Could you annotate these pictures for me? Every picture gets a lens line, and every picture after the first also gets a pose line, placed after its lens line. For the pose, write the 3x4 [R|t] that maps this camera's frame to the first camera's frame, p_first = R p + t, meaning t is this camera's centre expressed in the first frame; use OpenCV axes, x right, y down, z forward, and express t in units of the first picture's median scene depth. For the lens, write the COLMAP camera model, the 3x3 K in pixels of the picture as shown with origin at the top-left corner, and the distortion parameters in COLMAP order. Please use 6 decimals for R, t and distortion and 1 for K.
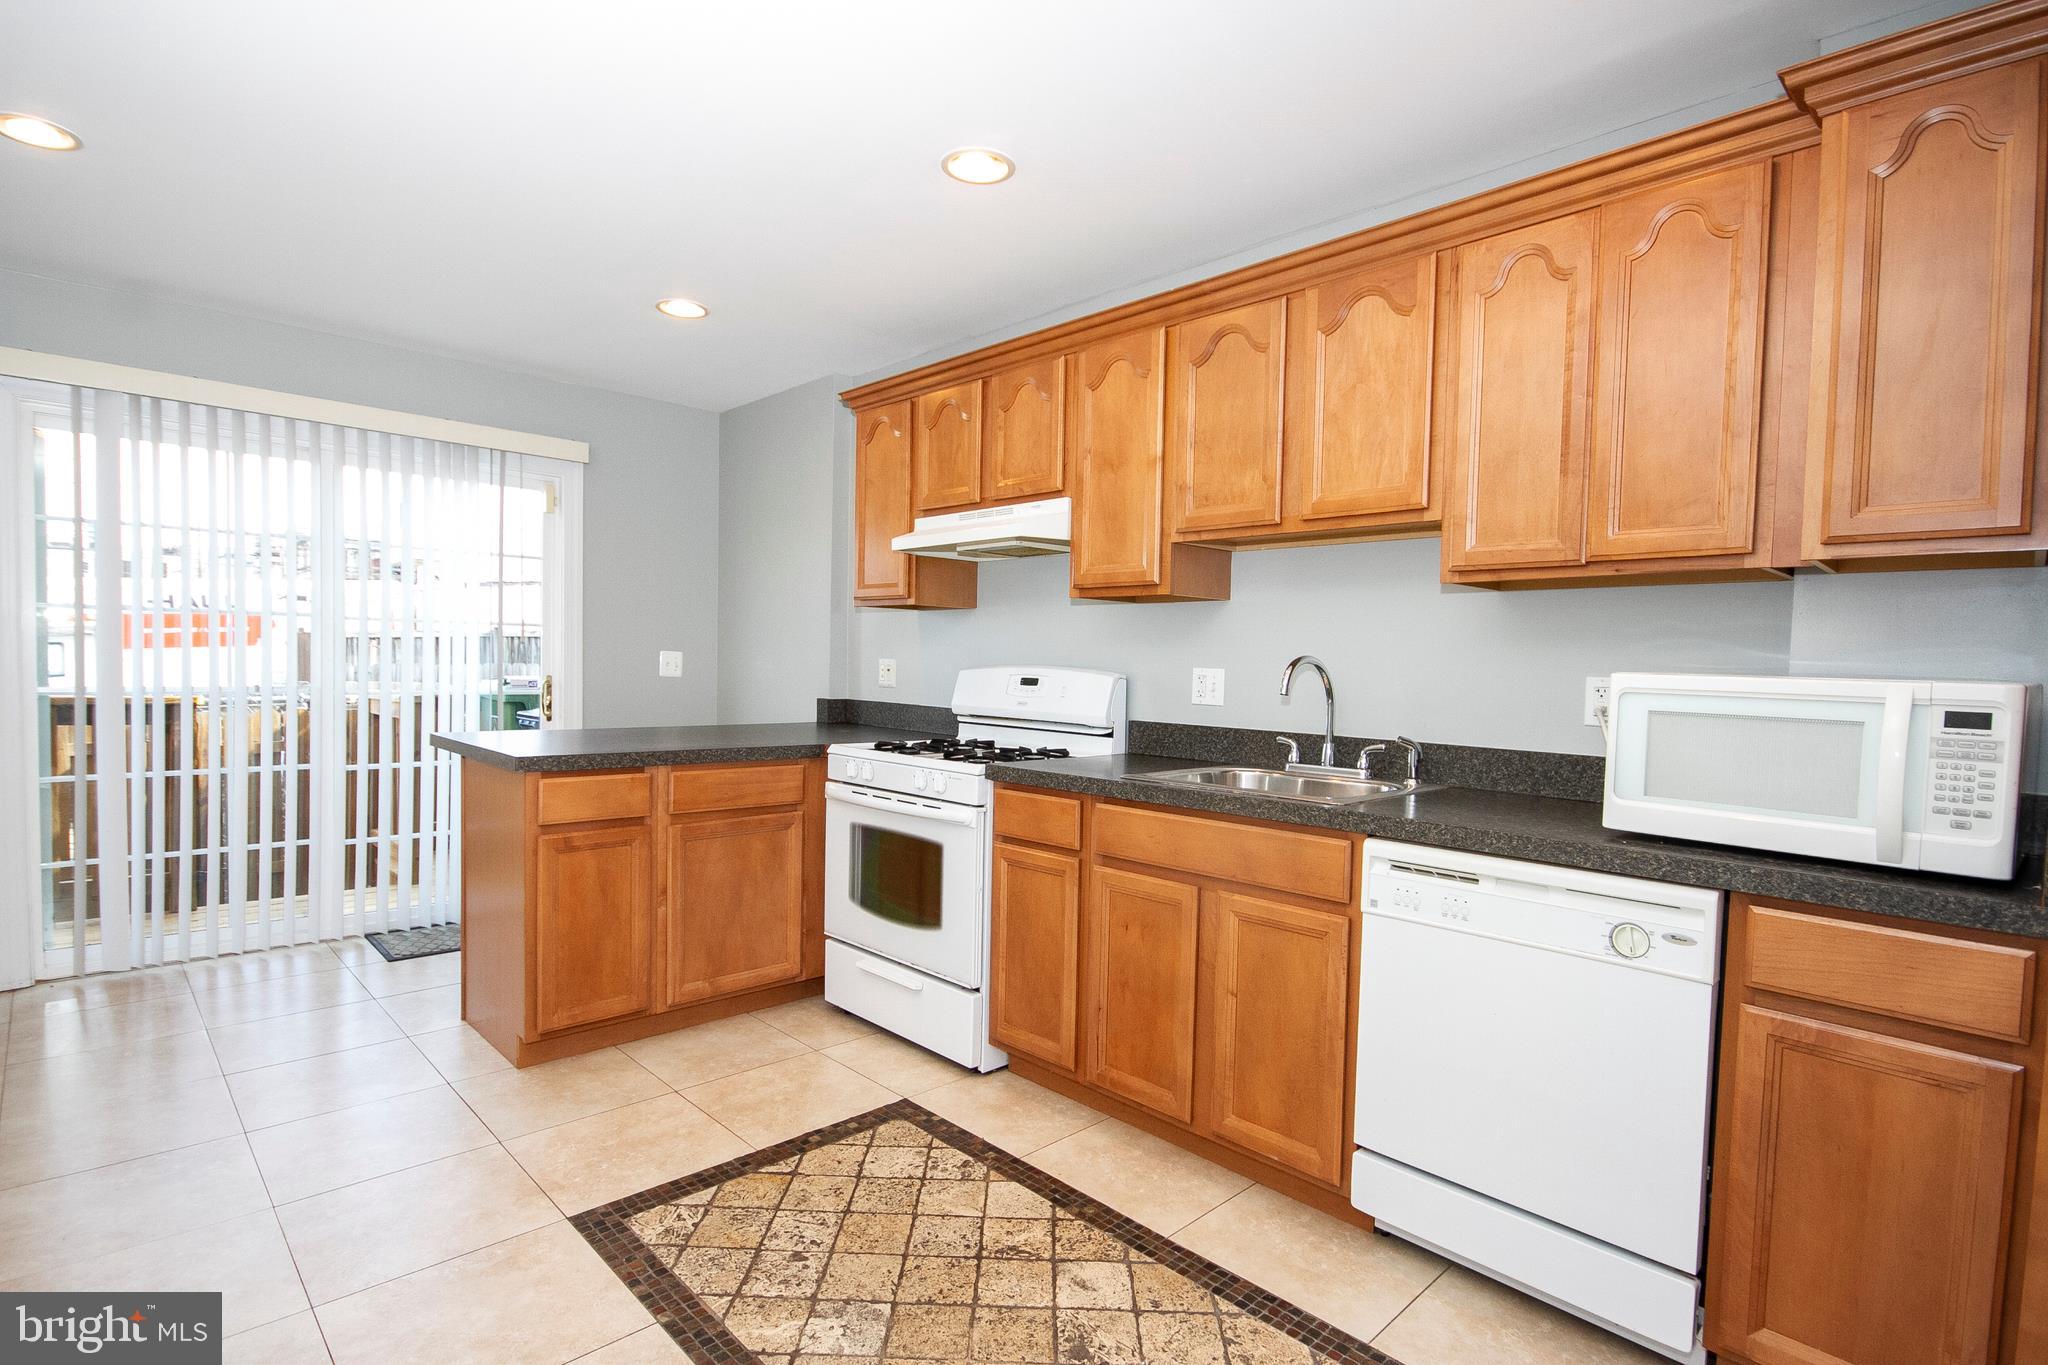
lens RADIAL K [[1010.4, 0, 1024.0], [0, 1010.4, 682.5], [0, 0, 1]] dist [0.002632, -0.000057]
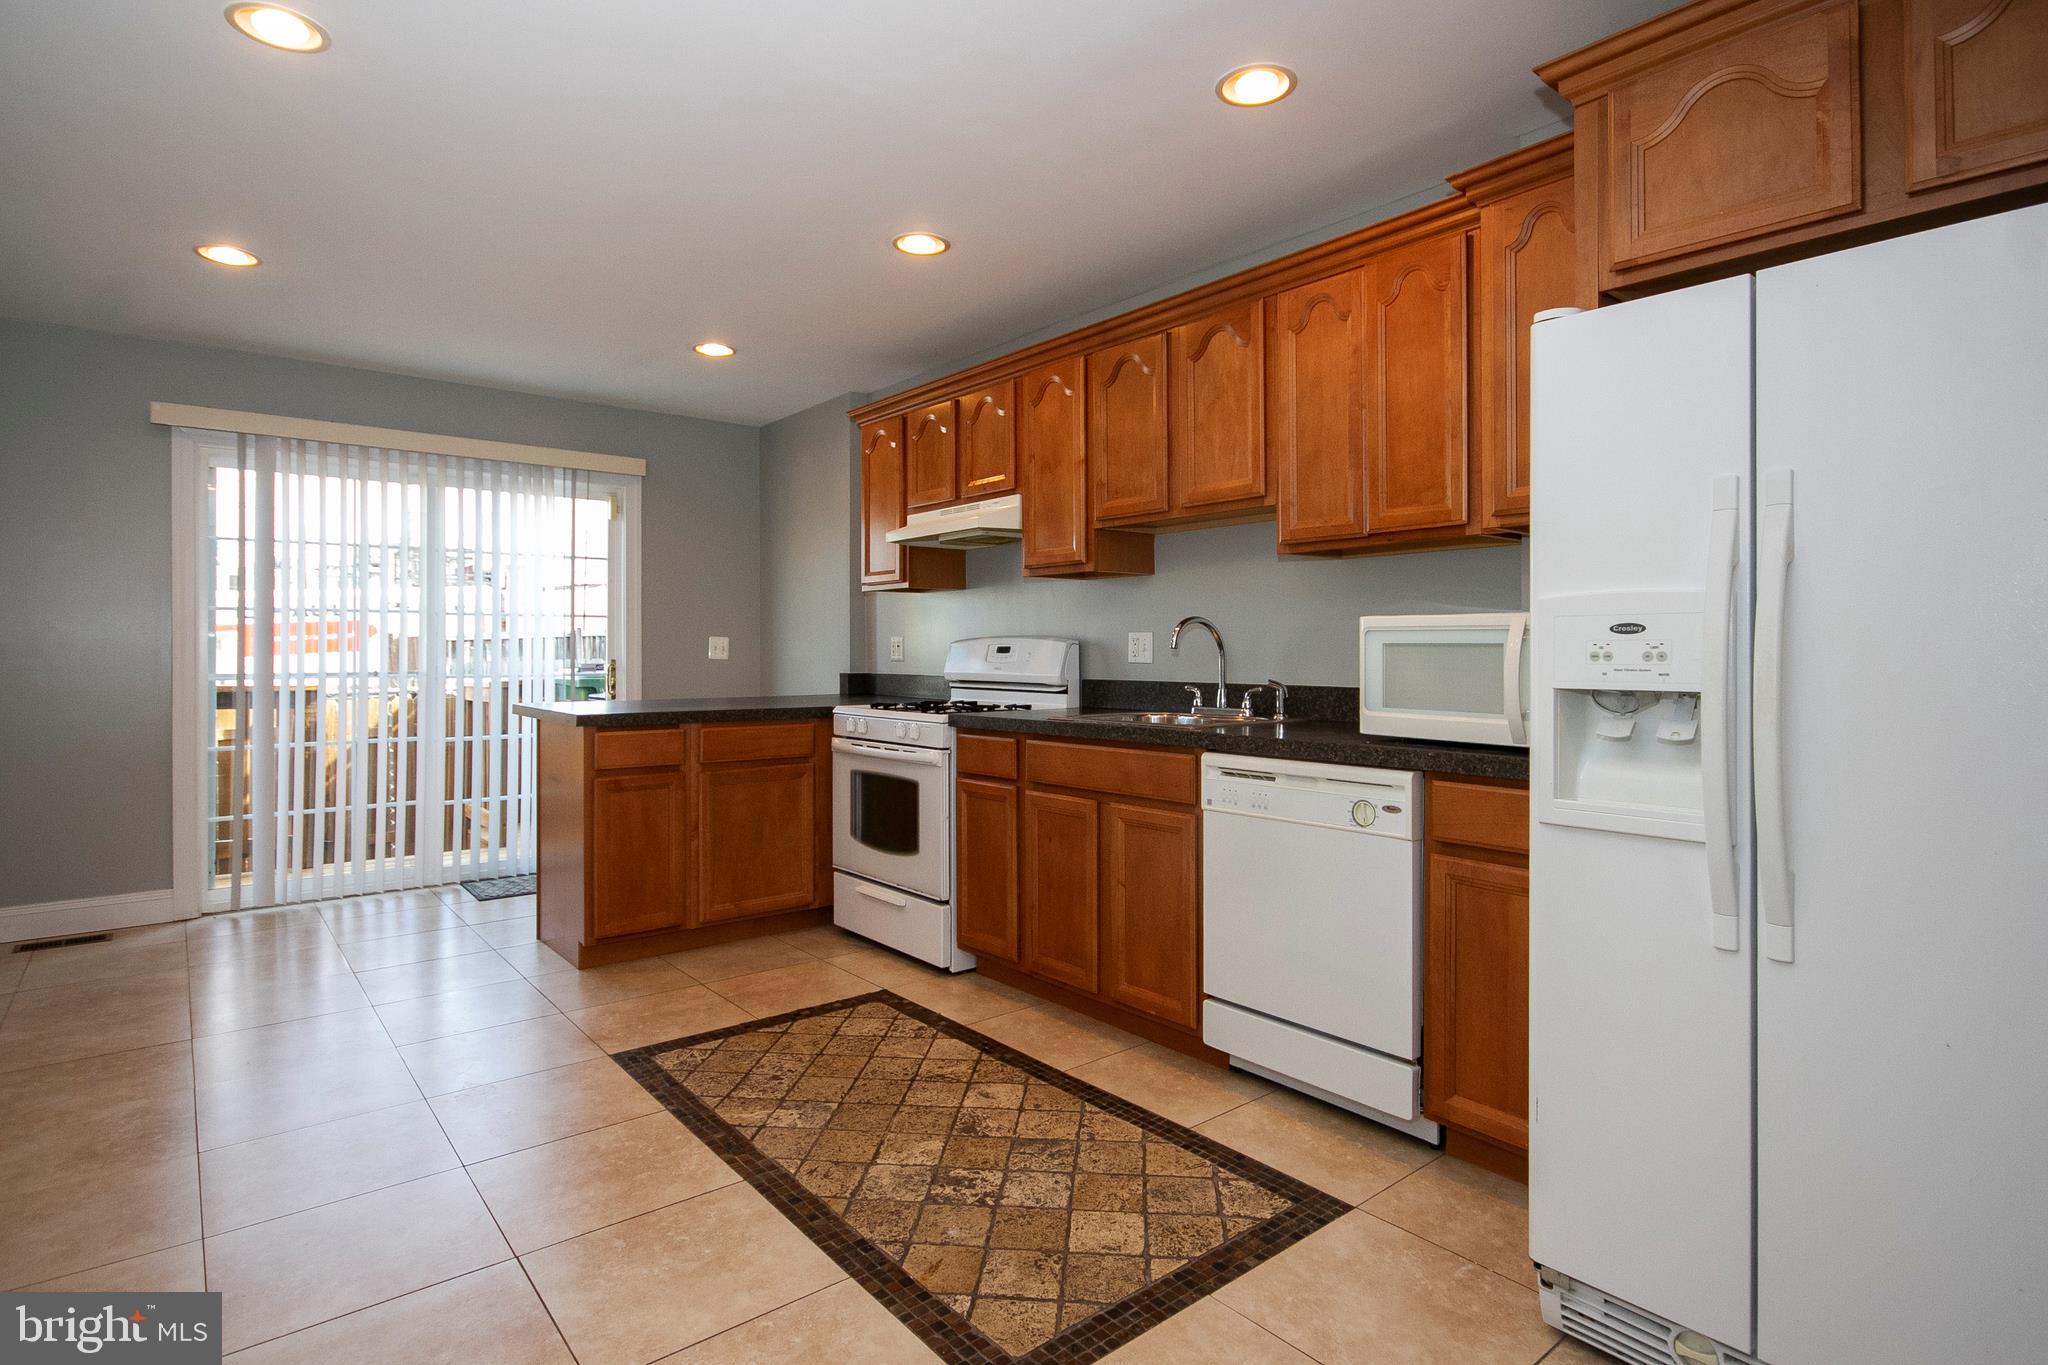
lens RADIAL K [[1043.4, 0, 1032.1], [0, 1043.4, 620.8], [0, 0, 1]] dist [0.000968, 0.000151]
pose [[0.996892, -0.026511, -0.074182, 0.160392], [0.022652, 0.998370, -0.052388, 0.036995], [0.075450, 0.050545, 0.995868, -0.255158]]
